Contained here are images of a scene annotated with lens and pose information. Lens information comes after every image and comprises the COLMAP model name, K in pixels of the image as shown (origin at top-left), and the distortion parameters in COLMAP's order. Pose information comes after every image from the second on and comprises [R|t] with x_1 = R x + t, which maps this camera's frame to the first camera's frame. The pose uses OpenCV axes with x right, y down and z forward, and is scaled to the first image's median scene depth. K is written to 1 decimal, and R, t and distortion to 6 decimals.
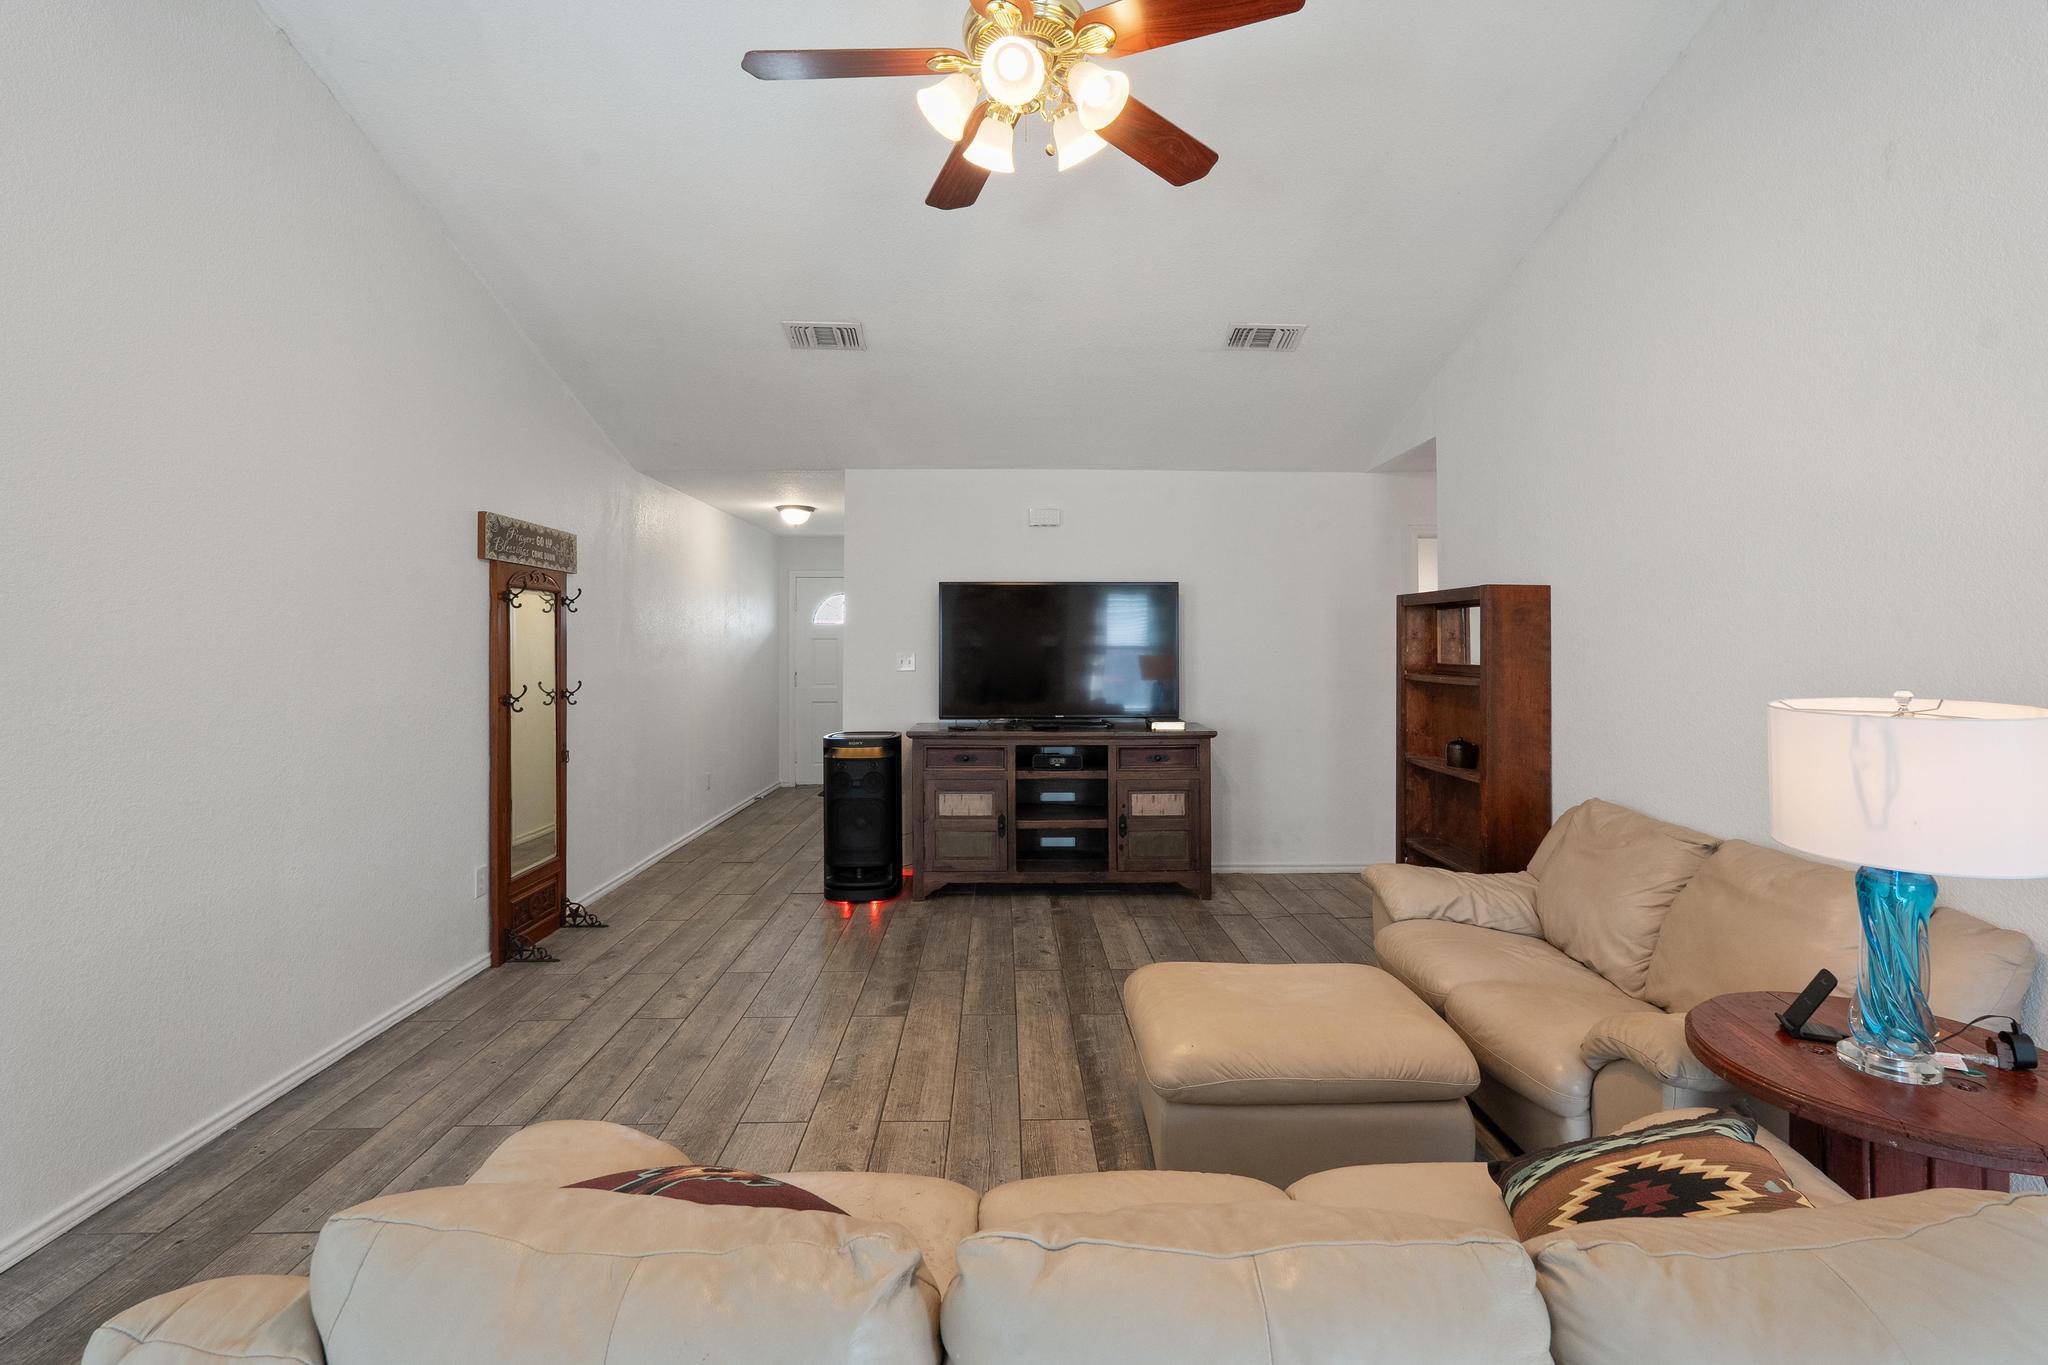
lens RADIAL K [[907.1, 0, 1029.4], [0, 907.1, 656.0], [0, 0, 1]] dist [0.000768, -0.000110]
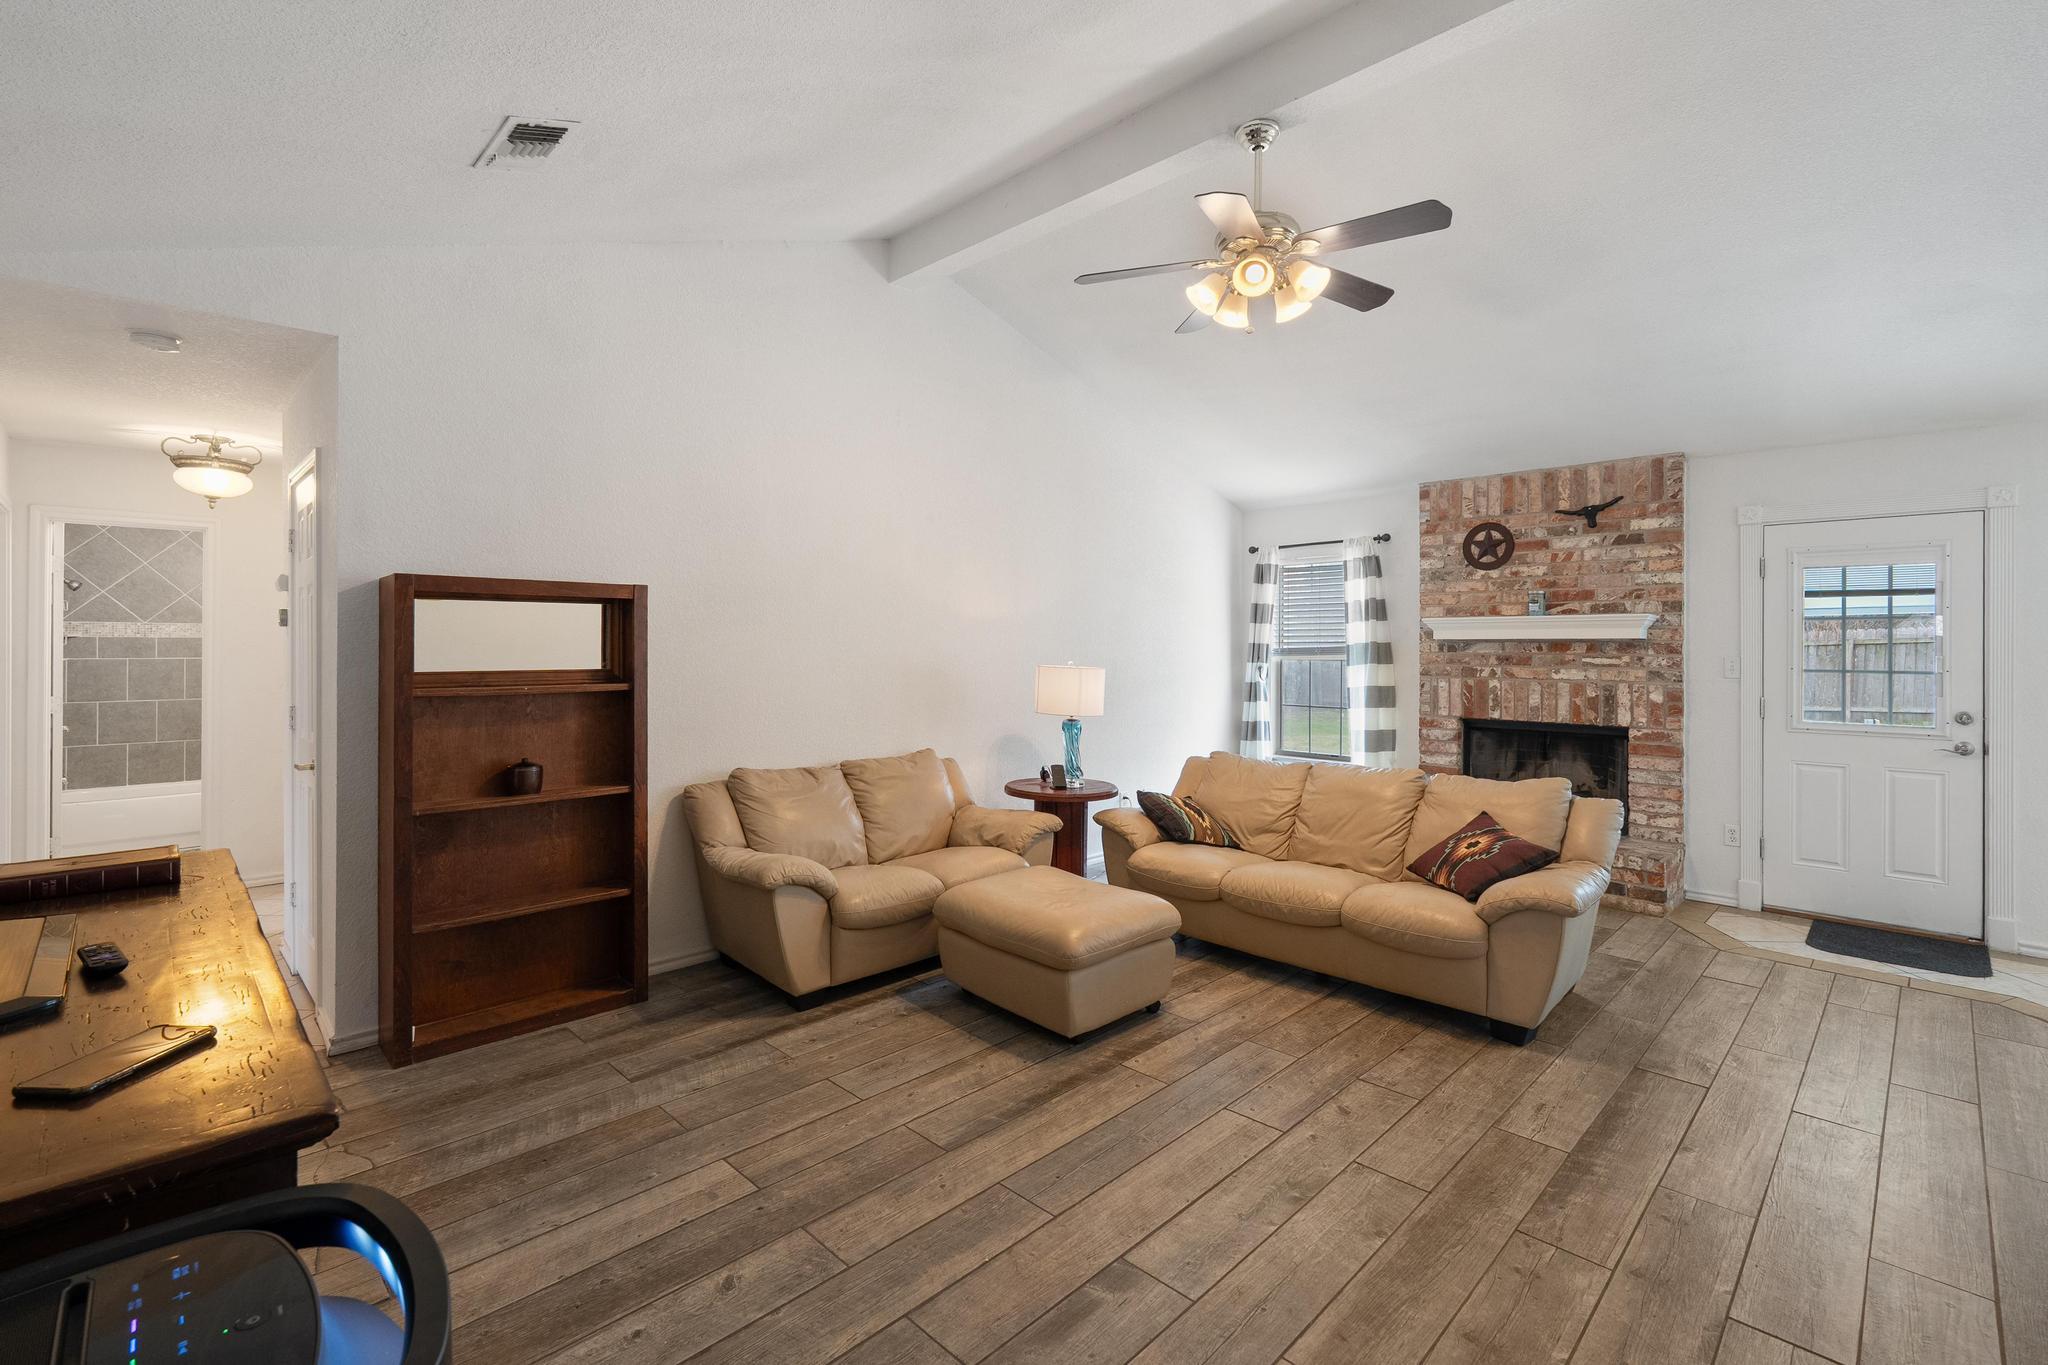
lens RADIAL K [[907.1, 0, 1029.4], [0, 907.1, 656.0], [0, 0, 1]] dist [0.000768, -0.000110]
pose [[-0.688161, -0.008396, 0.725510, -0.602453], [0.007662, 0.999793, 0.018838, -0.024804], [-0.725518, 0.018522, -0.687954, 1.643478]]
